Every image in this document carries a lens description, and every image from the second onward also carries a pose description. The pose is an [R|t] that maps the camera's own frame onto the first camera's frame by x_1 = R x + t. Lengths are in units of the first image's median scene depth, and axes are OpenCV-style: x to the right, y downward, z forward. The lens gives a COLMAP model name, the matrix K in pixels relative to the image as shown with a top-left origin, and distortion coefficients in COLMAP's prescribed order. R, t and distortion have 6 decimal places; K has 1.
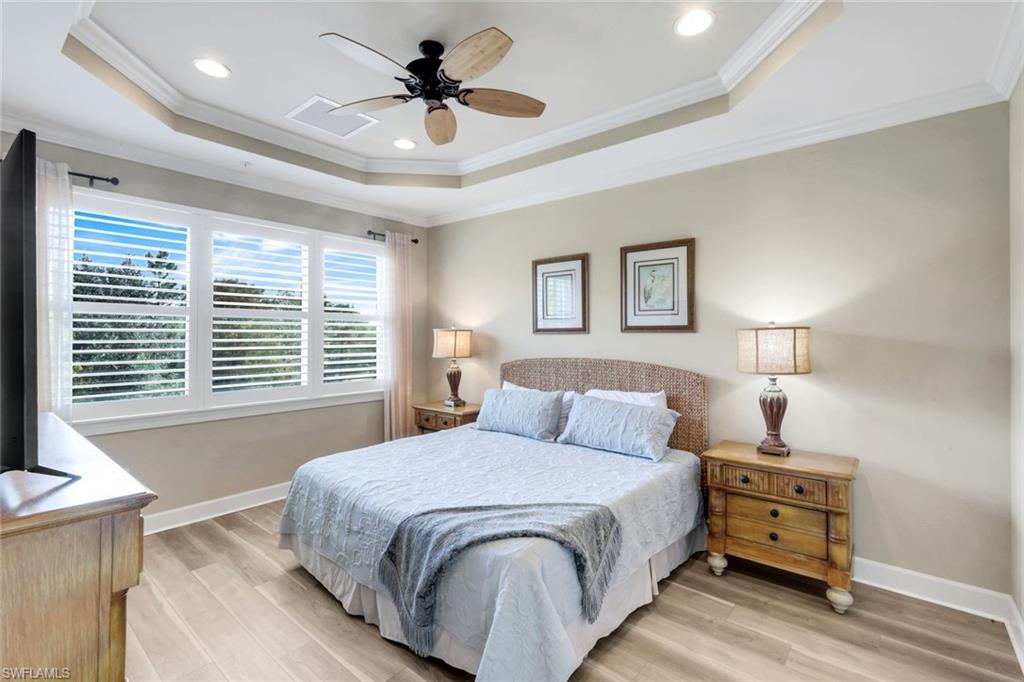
lens RADIAL K [[473.8, 0, 489.9], [0, 473.8, 337.3], [0, 0, 1]] dist [0.002130, 0.000842]
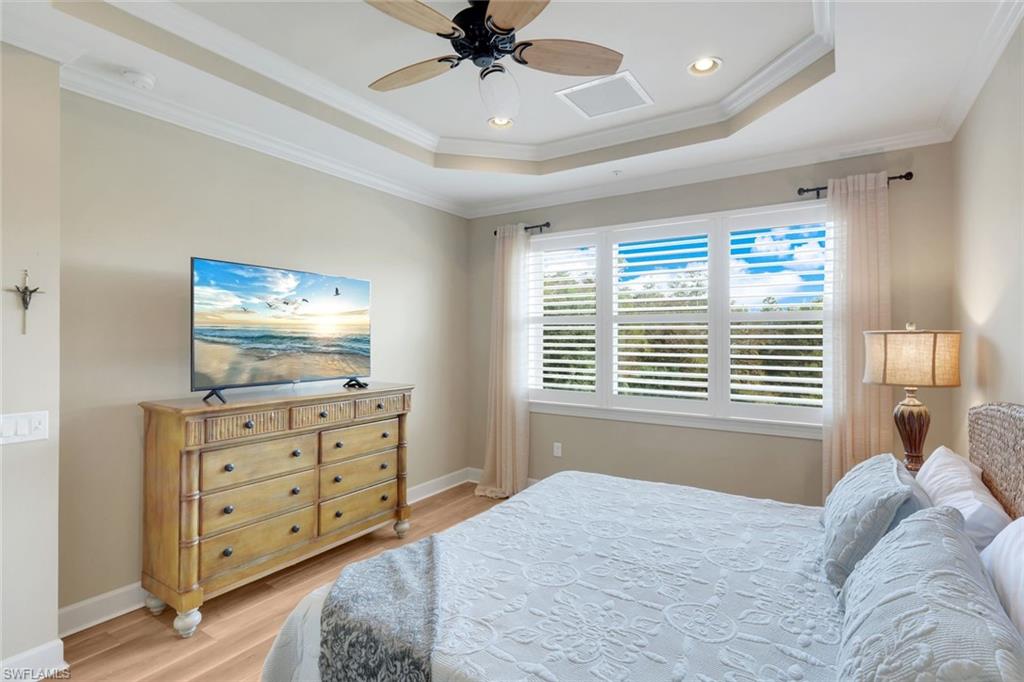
lens RADIAL K [[502.5, 0, 514.0], [0, 502.5, 337.1], [0, 0, 1]] dist [0.003367, 0.000180]
pose [[0.138718, -0.004925, -0.990320, 0.469957], [-0.007753, 0.999952, -0.006059, -0.003638], [0.990302, 0.008519, 0.138673, 0.569919]]
